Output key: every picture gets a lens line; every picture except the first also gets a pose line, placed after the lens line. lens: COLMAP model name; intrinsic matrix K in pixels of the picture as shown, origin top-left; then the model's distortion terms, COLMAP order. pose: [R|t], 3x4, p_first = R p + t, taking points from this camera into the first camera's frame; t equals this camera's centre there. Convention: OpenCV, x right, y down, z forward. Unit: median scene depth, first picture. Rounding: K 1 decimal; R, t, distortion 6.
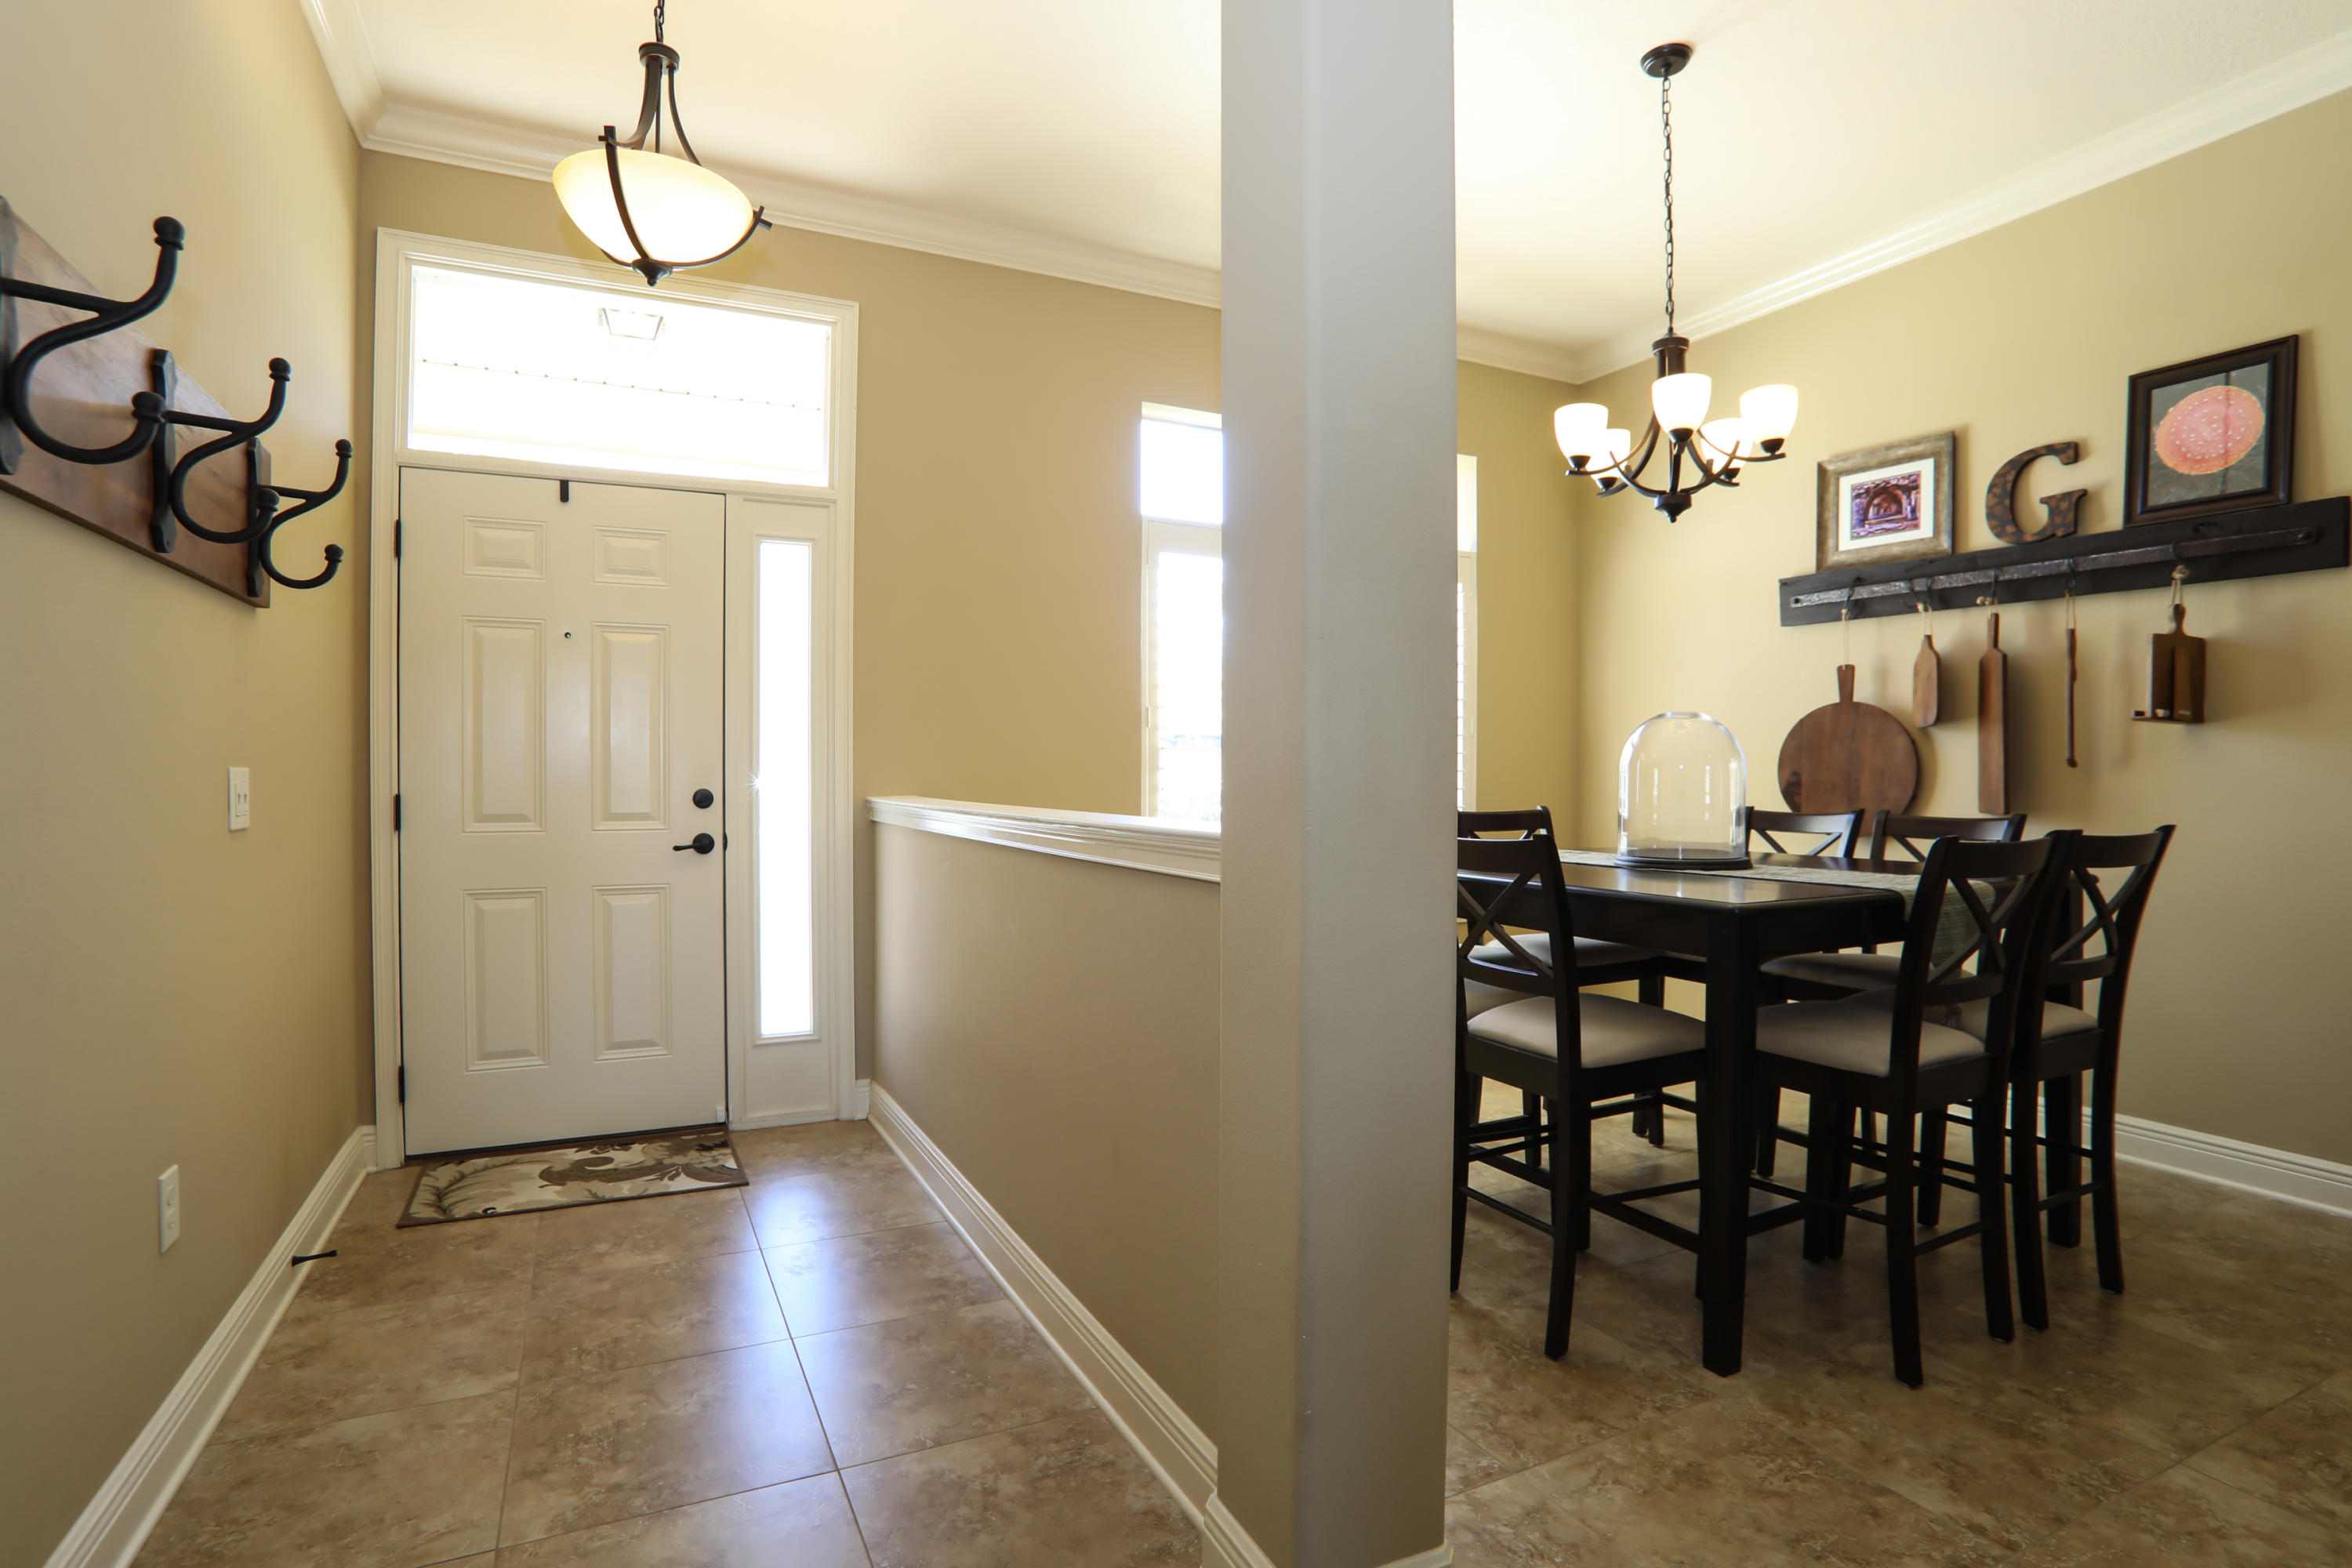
lens RADIAL K [[1146.8, 0, 1176.0], [0, 1146.8, 784.0], [0, 0, 1]] dist [-0.002776, -0.022155]
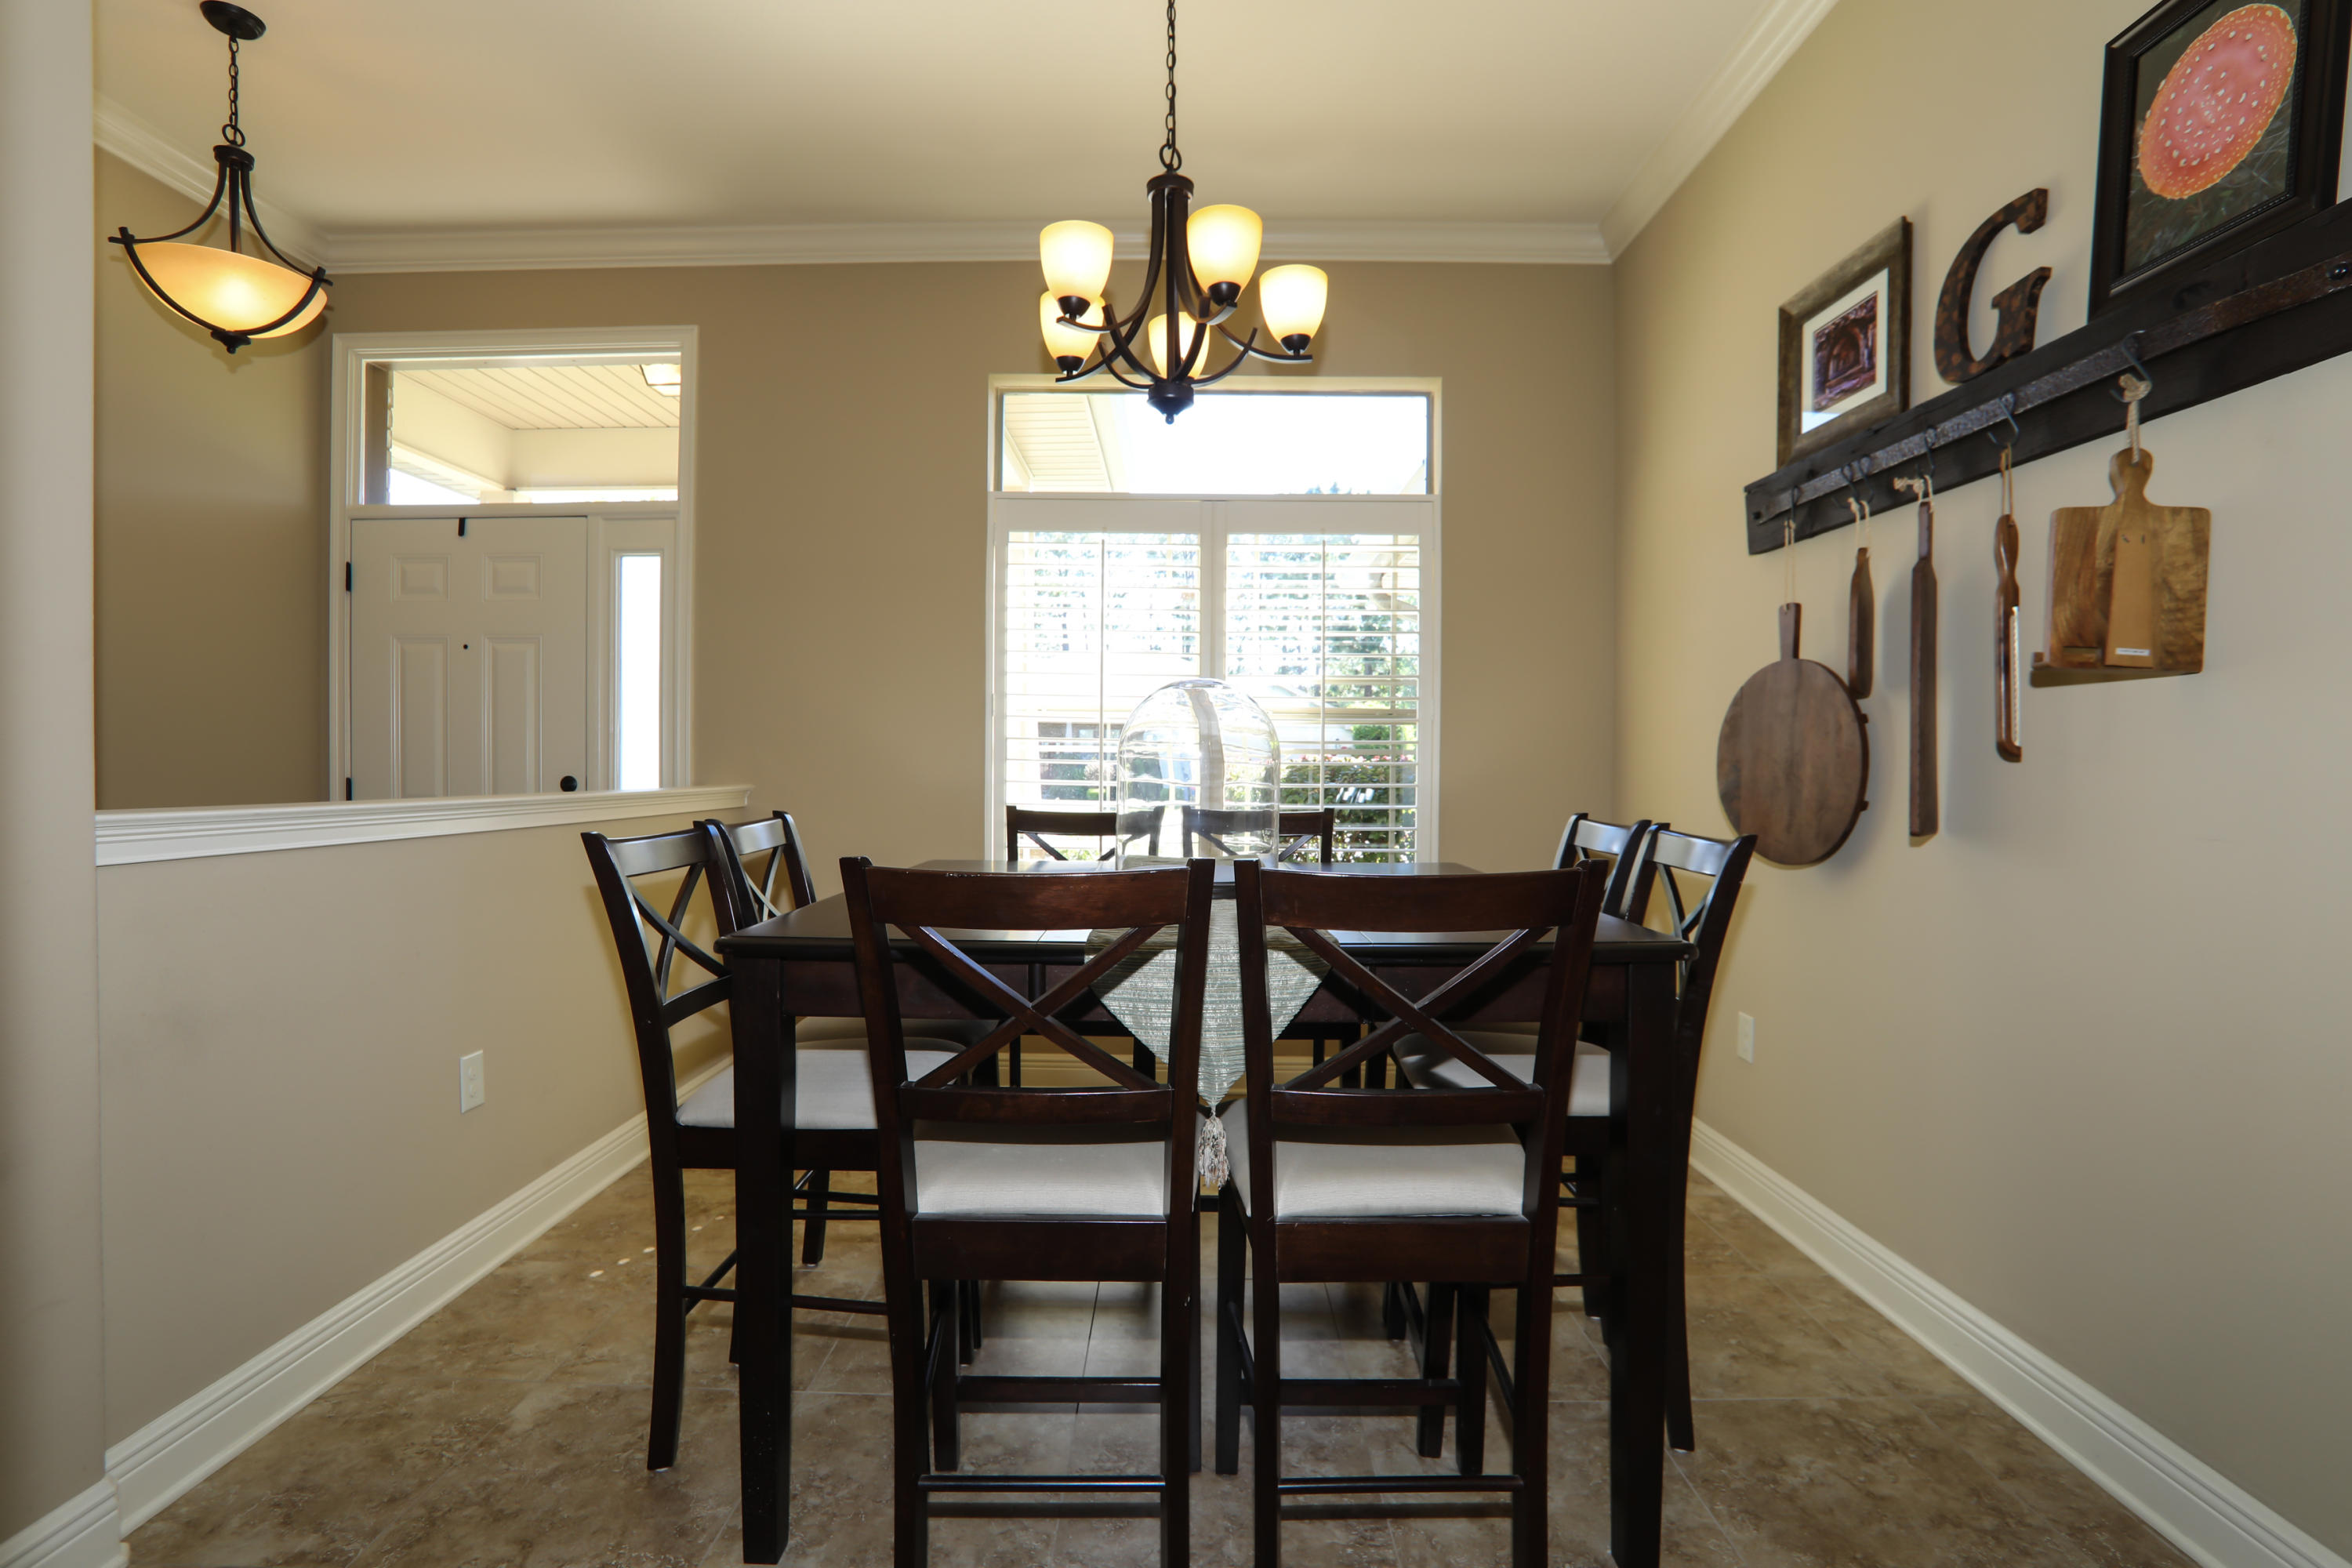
lens RADIAL K [[1106.6, 0, 1176.0], [0, 1106.6, 784.0], [0, 0, 1]] dist [-0.033649, -0.000248]
pose [[0.890713, 0.012168, -0.454403, 0.619499], [-0.008052, 0.999907, 0.010994, -0.004152], [0.454495, -0.006134, 0.890728, 0.300377]]
